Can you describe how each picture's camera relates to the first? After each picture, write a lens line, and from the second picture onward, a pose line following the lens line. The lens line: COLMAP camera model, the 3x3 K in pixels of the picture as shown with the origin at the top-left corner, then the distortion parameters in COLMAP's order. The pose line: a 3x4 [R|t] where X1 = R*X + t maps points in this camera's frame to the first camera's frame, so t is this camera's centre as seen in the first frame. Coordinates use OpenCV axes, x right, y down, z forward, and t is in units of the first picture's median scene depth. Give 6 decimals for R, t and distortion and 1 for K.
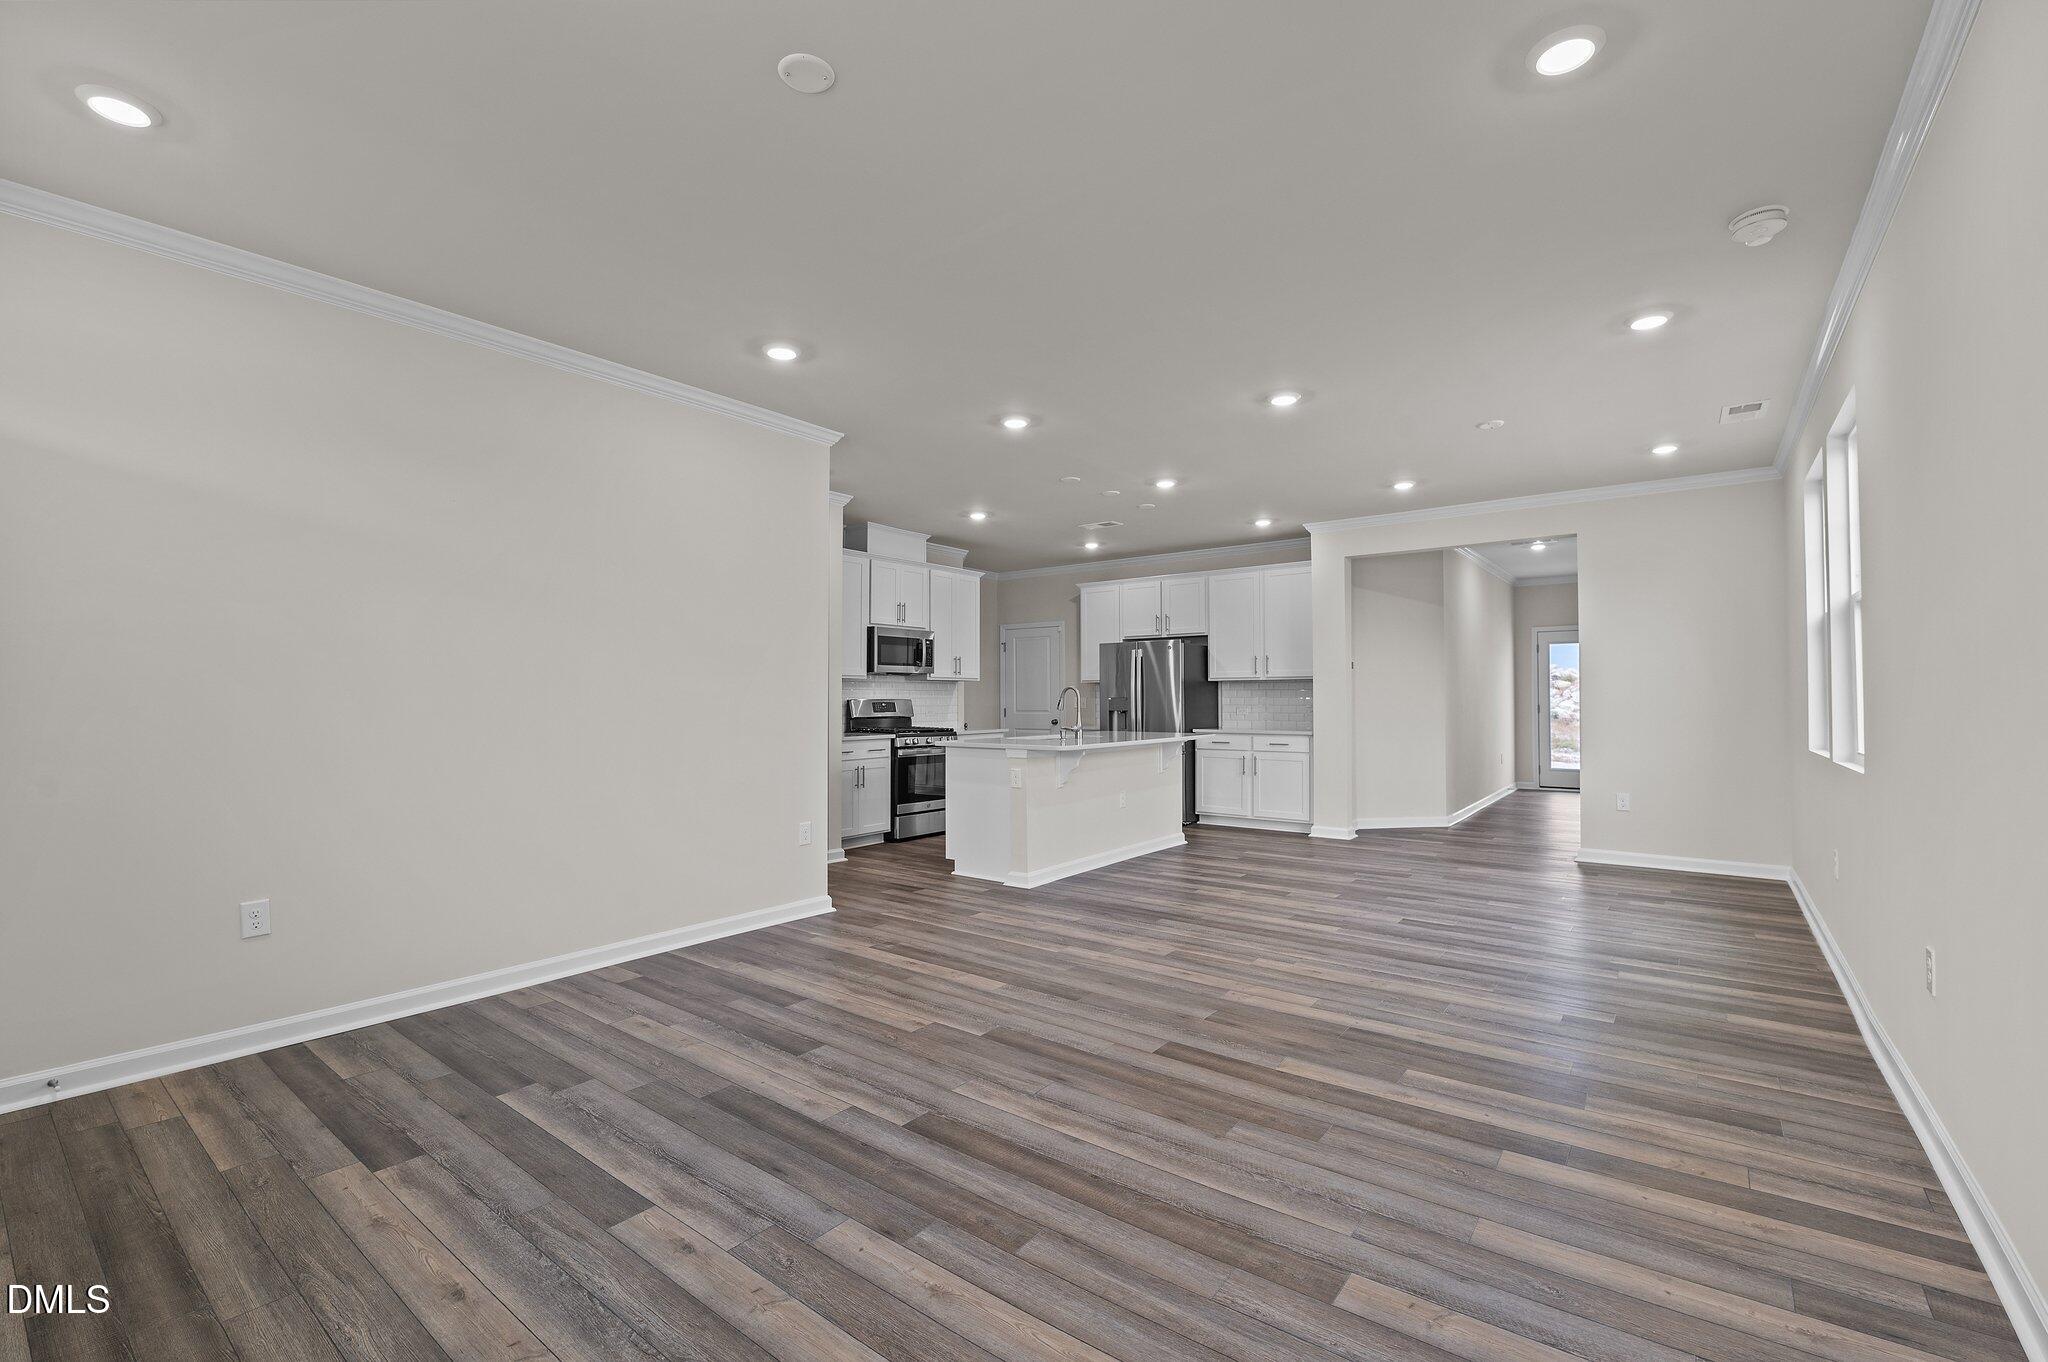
lens RADIAL K [[863.5, 0, 1029.5], [0, 863.5, 675.2], [0, 0, 1]] dist [0.005466, 0.000248]
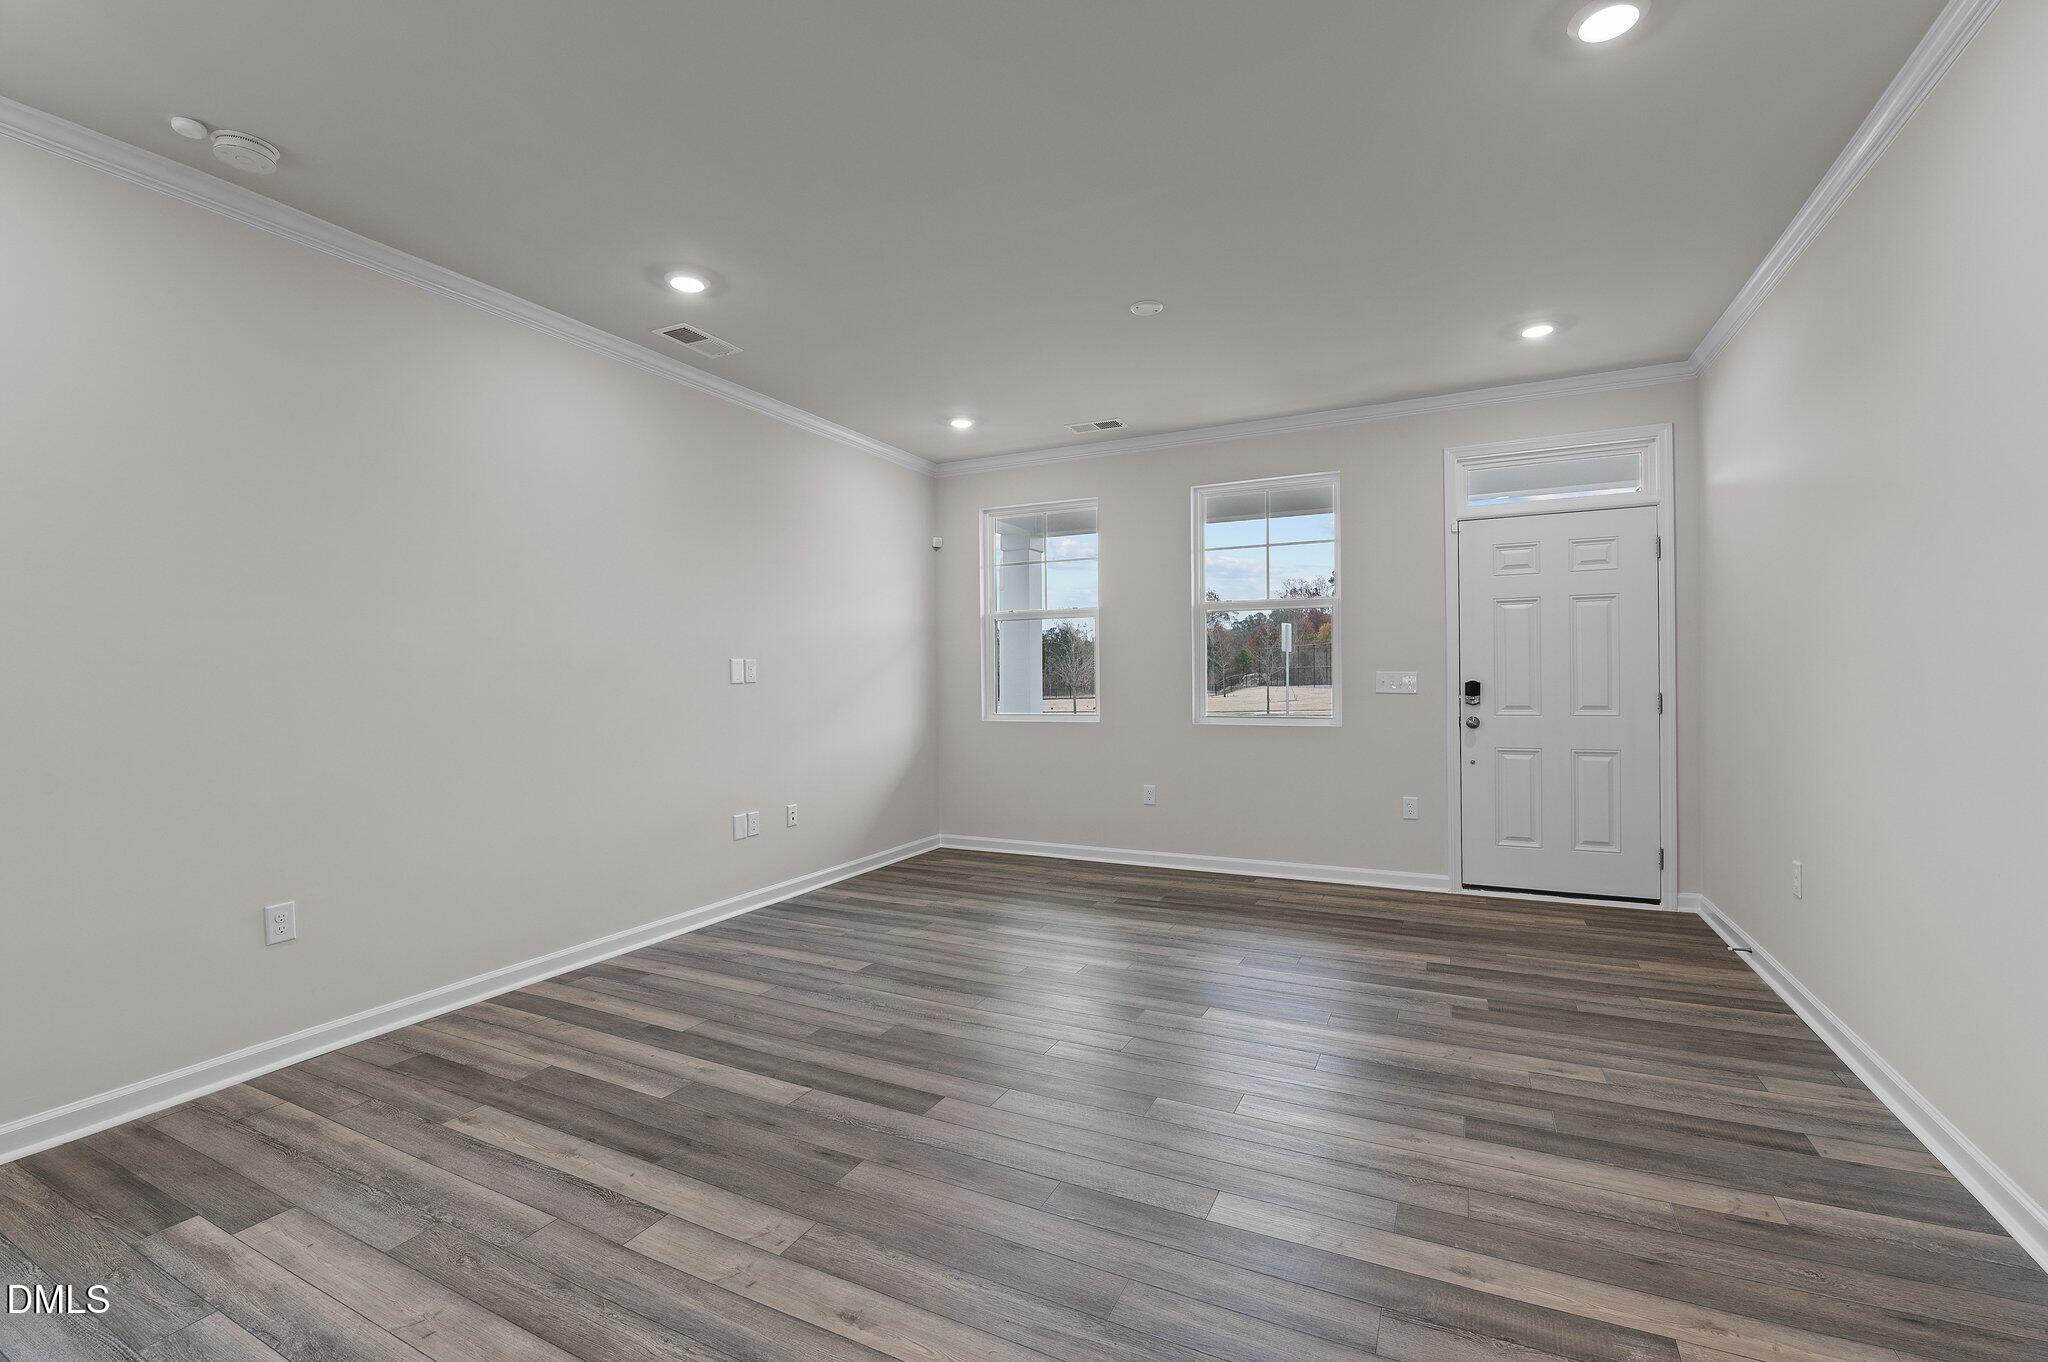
lens RADIAL K [[863.5, 0, 1028.6], [0, 863.5, 683.8], [0, 0, 1]] dist [0.005466, 0.000248]
pose [[-0.980693, 0.014300, -0.195031, 0.227253], [0.017705, 0.999720, -0.015723, 0.045919], [0.194751, -0.018873, -0.980671, 1.907568]]
